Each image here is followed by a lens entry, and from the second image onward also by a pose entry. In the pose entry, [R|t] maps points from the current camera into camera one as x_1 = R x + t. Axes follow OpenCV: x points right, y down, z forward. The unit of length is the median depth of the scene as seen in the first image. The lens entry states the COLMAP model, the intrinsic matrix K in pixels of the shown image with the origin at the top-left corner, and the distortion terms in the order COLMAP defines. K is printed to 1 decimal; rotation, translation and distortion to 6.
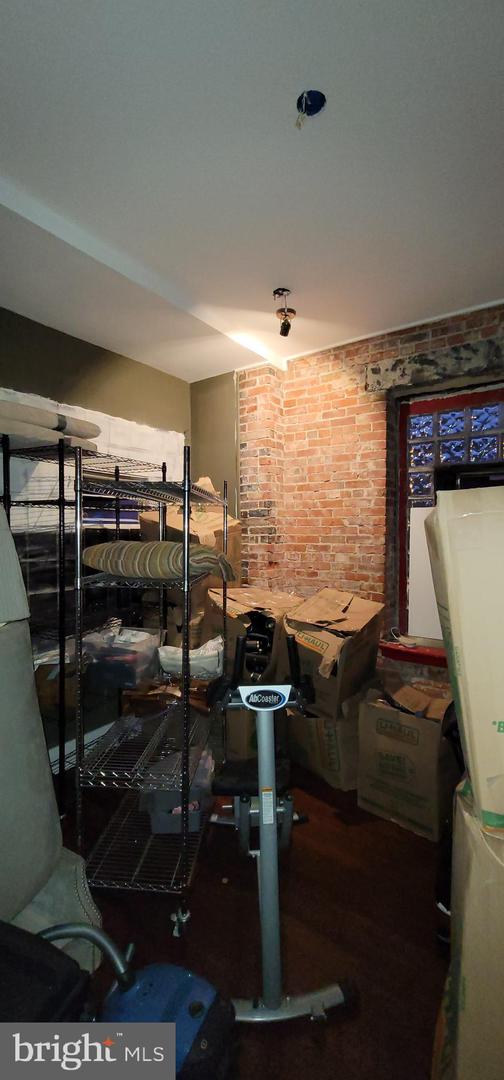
lens RADIAL K [[443.8, 0, 250.2], [0, 443.8, 543.3], [0, 0, 1]] dist [-0.007796, 0.002383]
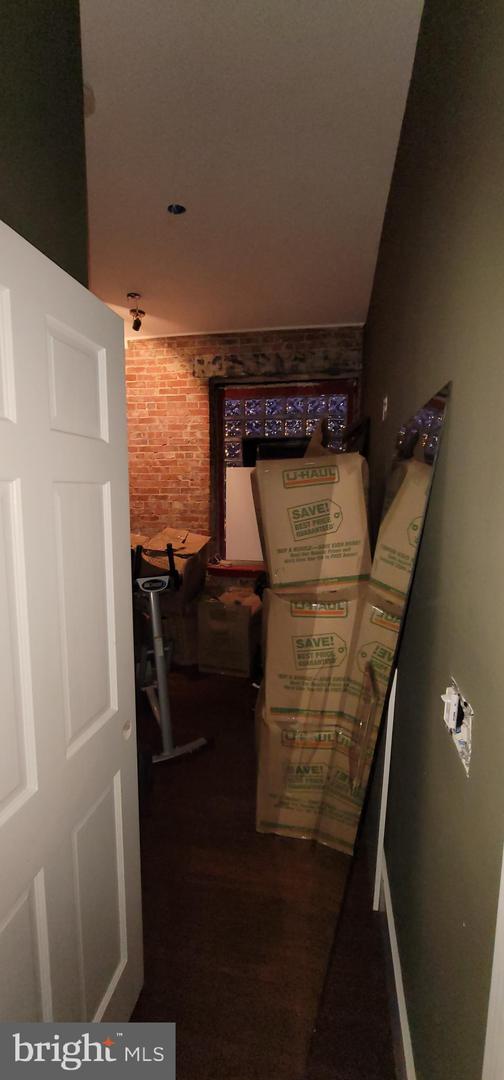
lens RADIAL K [[443.8, 0, 253.9], [0, 443.8, 542.5], [0, 0, 1]] dist [-0.007796, 0.002383]
pose [[0.904373, -0.046377, 0.424216, -0.159332], [0.007870, 0.995721, 0.092078, 0.026370], [-0.426671, -0.079934, 0.900868, -0.301686]]
